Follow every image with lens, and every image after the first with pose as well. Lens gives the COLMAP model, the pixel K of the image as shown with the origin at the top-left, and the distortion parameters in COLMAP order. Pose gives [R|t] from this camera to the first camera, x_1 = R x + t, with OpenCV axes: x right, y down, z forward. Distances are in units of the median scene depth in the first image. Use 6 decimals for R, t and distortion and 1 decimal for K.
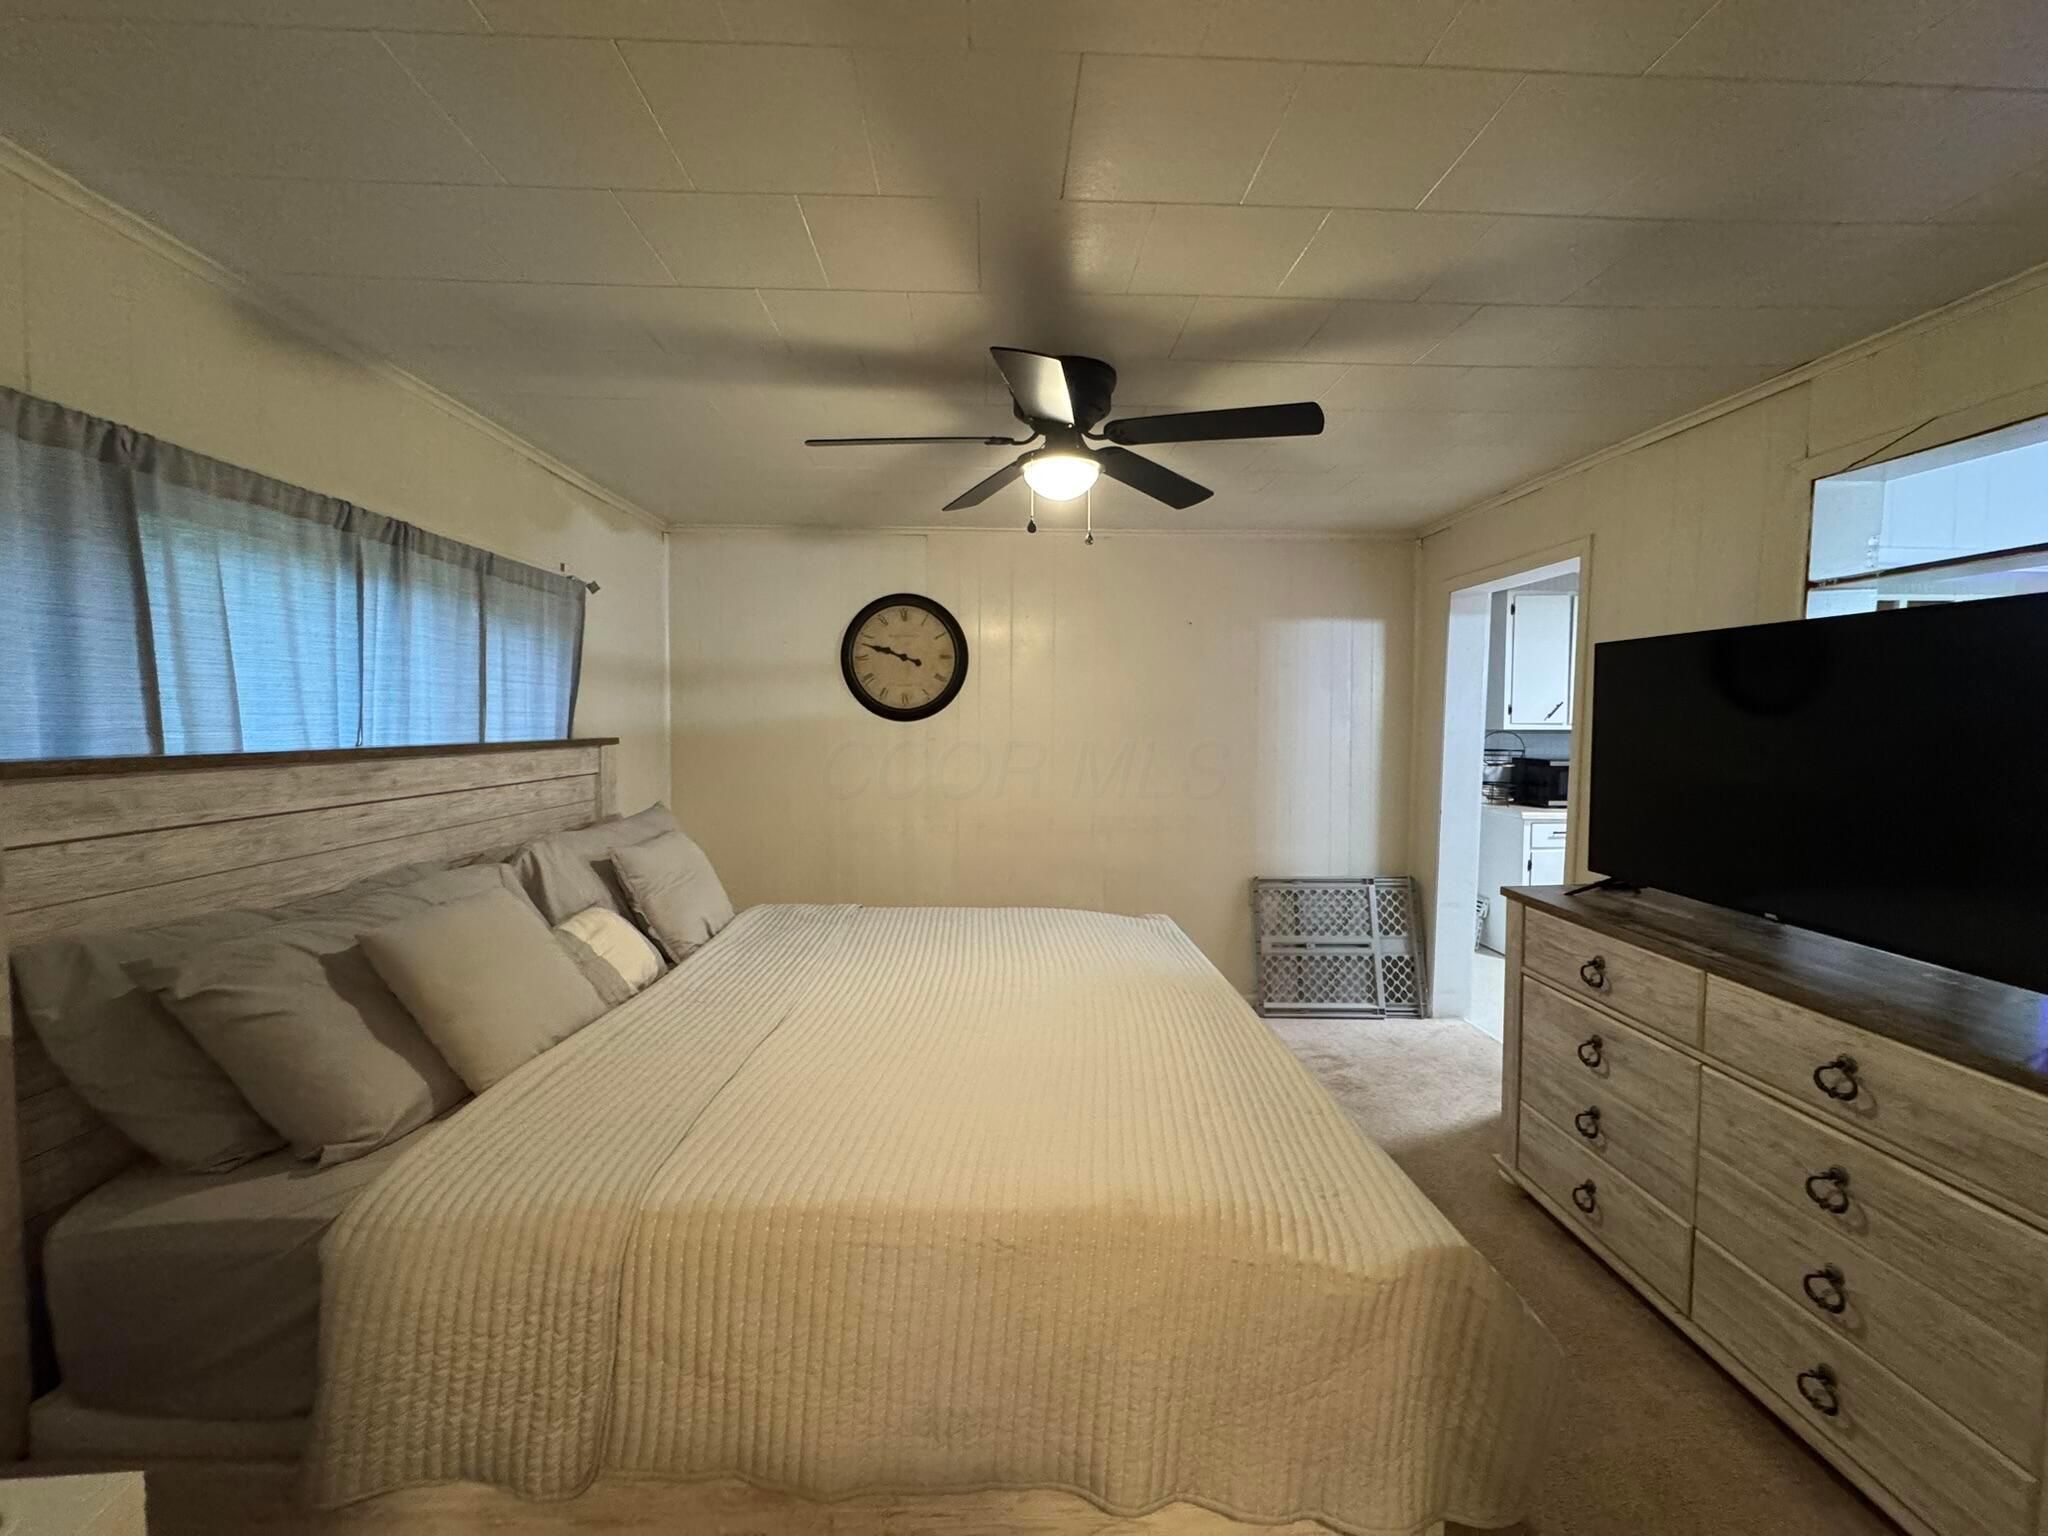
lens RADIAL K [[816.4, 0, 1023.3], [0, 816.4, 764.2], [0, 0, 1]] dist [0.000282, -0.000568]
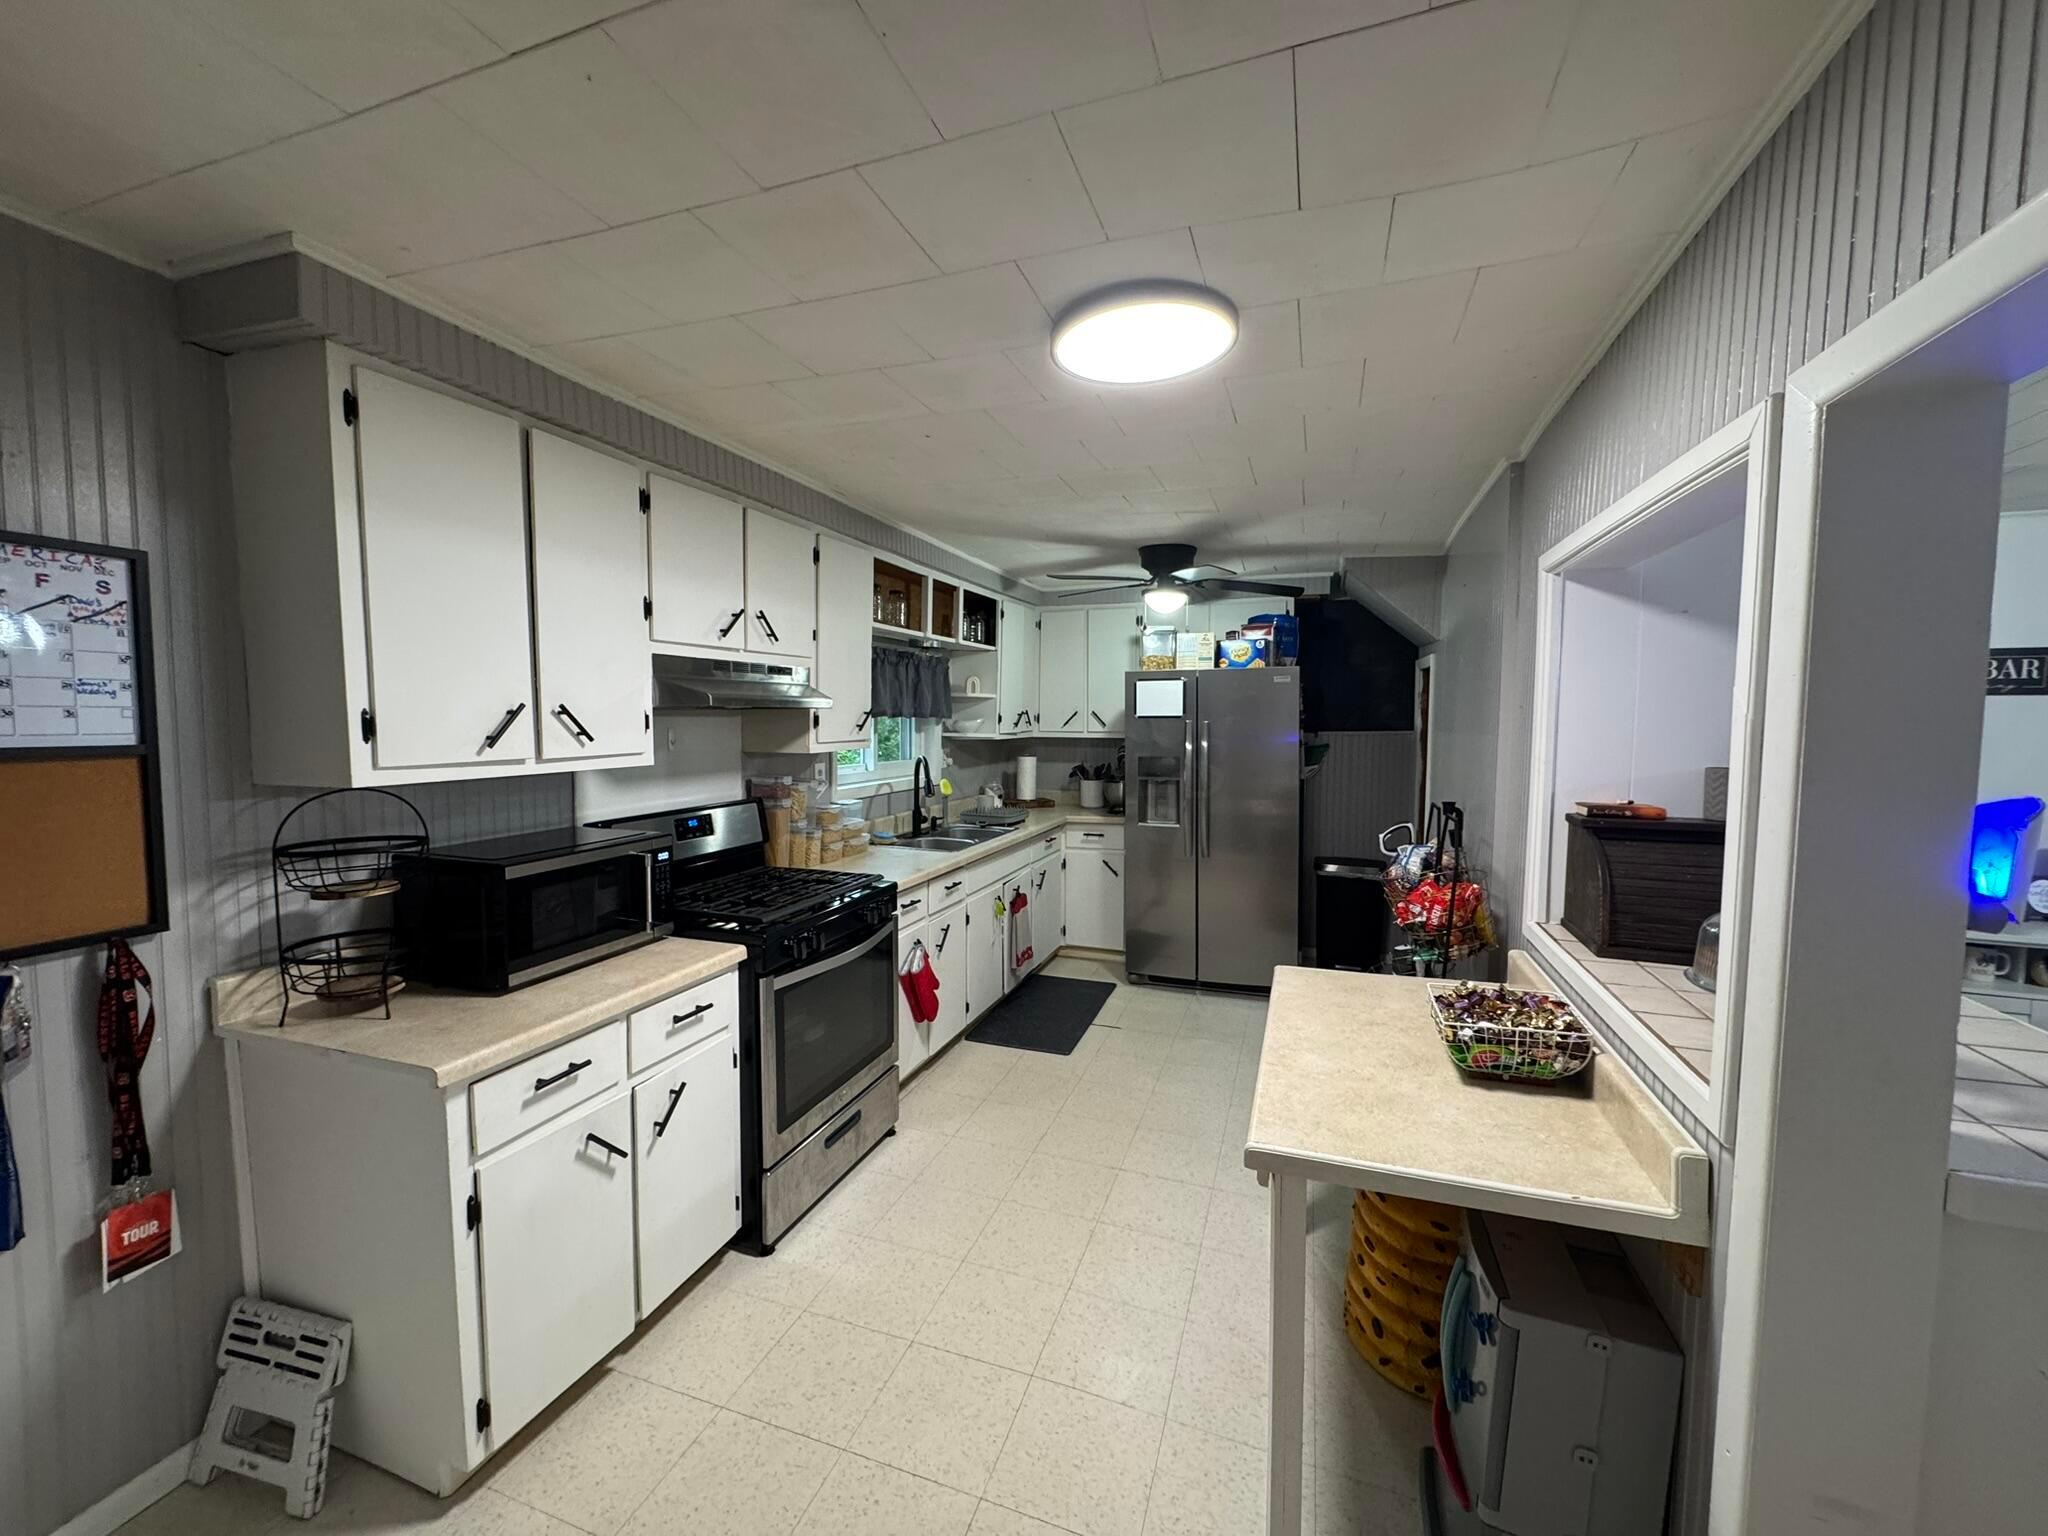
lens RADIAL K [[816.4, 0, 1023.3], [0, 816.4, 764.2], [0, 0, 1]] dist [0.000282, -0.000568]
pose [[0.380077, -0.058580, 0.923098, 0.395429], [0.053551, 0.997712, 0.041266, -0.050649], [-0.923403, 0.033748, 0.382344, 0.637916]]
